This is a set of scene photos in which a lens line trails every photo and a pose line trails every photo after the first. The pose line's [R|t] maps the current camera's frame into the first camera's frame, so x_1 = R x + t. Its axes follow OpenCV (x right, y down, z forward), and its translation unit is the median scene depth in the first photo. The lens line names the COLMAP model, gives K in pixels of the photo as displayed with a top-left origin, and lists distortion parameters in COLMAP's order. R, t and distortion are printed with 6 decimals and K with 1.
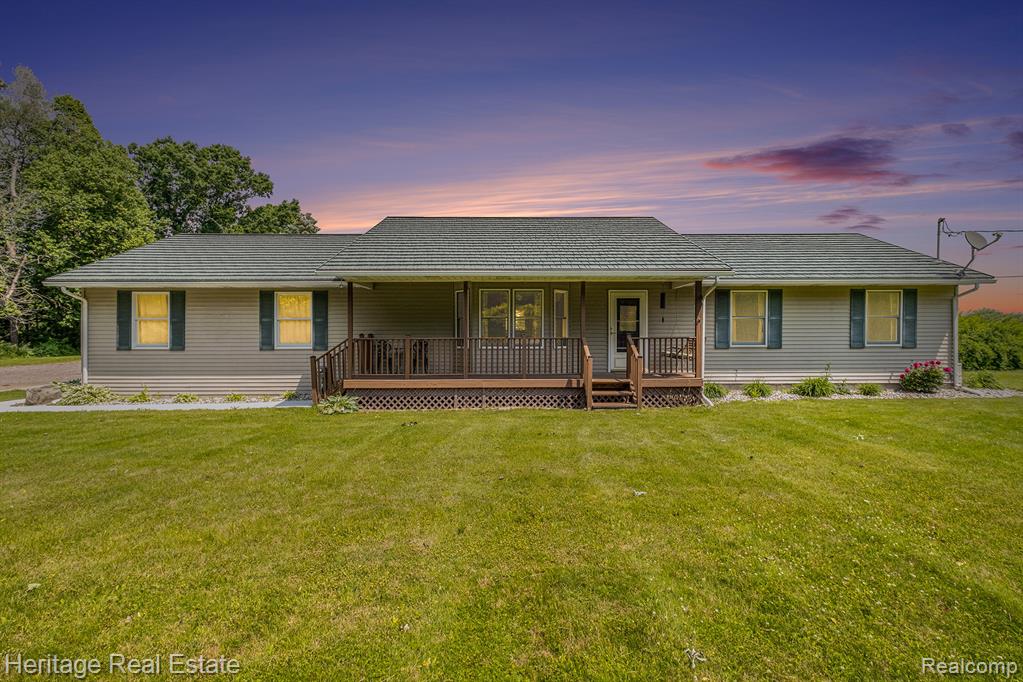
lens RADIAL K [[519.9, 0, 511.0], [0, 519.9, 338.5], [0, 0, 1]] dist [0.005260, 0.000106]
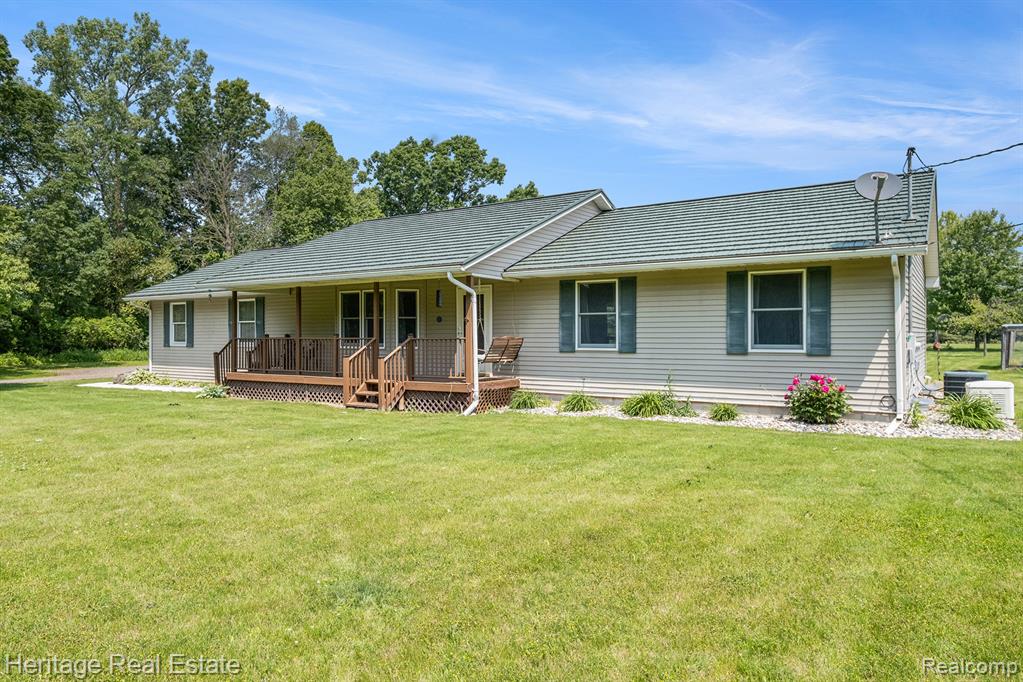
lens RADIAL K [[687.5, 0, 511.5], [0, 687.5, 340.3], [0, 0, 1]] dist [0.025906, 0.001373]
pose [[0.817682, 0.005600, -0.575642, 0.959892], [-0.003145, 0.999981, 0.005261, -0.004777], [0.575661, -0.002492, 0.817685, 0.054120]]
